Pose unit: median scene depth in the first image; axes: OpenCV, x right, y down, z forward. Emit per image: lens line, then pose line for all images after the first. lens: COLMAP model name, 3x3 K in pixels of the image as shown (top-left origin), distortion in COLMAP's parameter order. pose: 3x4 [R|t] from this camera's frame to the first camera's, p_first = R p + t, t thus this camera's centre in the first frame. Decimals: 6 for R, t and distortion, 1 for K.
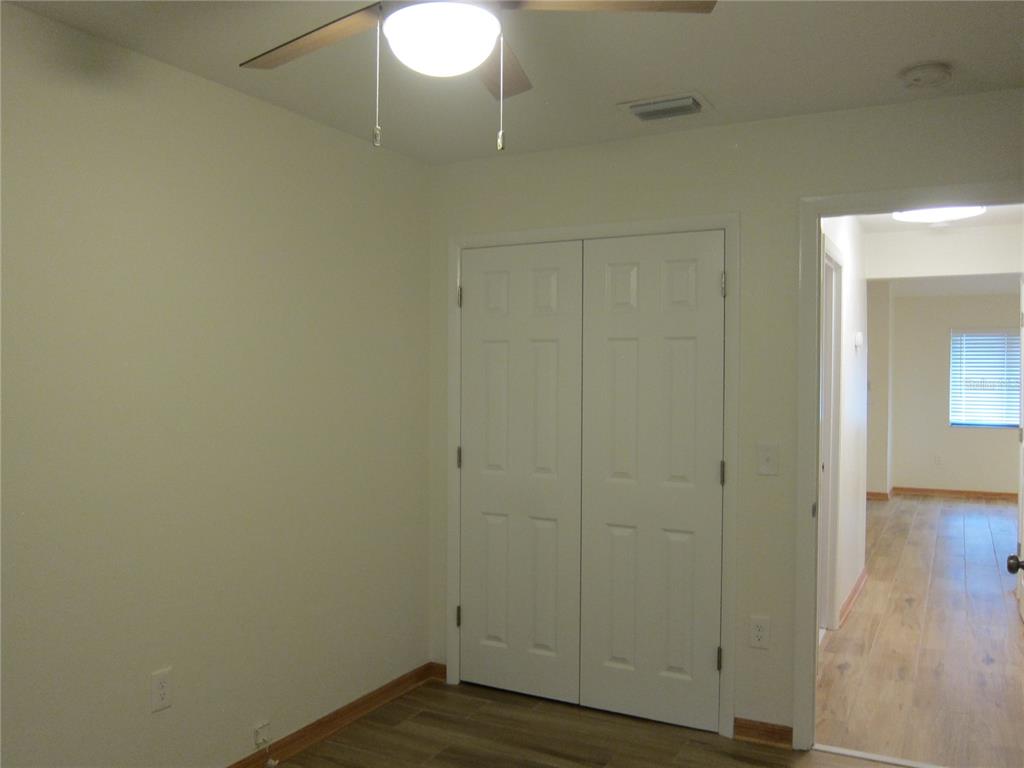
lens RADIAL K [[852.1, 0, 510.7], [0, 852.1, 386.1], [0, 0, 1]] dist [-0.063964, 0.019949]
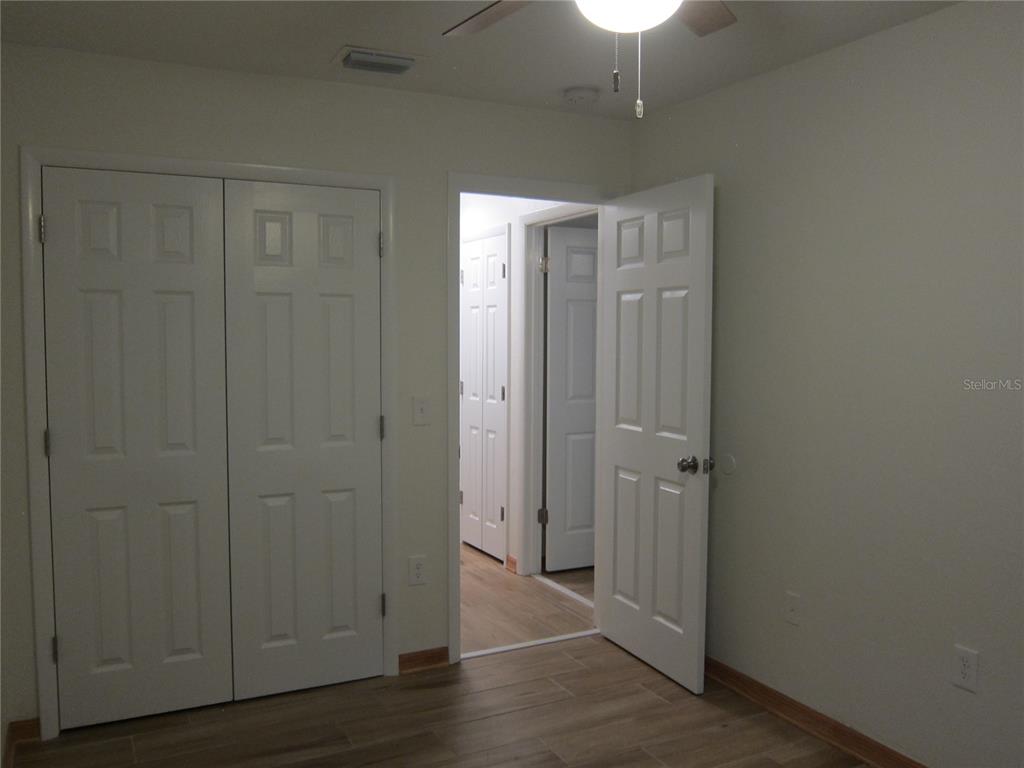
lens RADIAL K [[852.1, 0, 510.7], [0, 852.1, 386.1], [0, 0, 1]] dist [-0.063964, 0.019949]
pose [[0.568870, -0.053491, 0.820686, -0.476286], [0.010907, 0.998286, 0.057507, -0.005590], [-0.822355, -0.023763, 0.568478, 0.261688]]
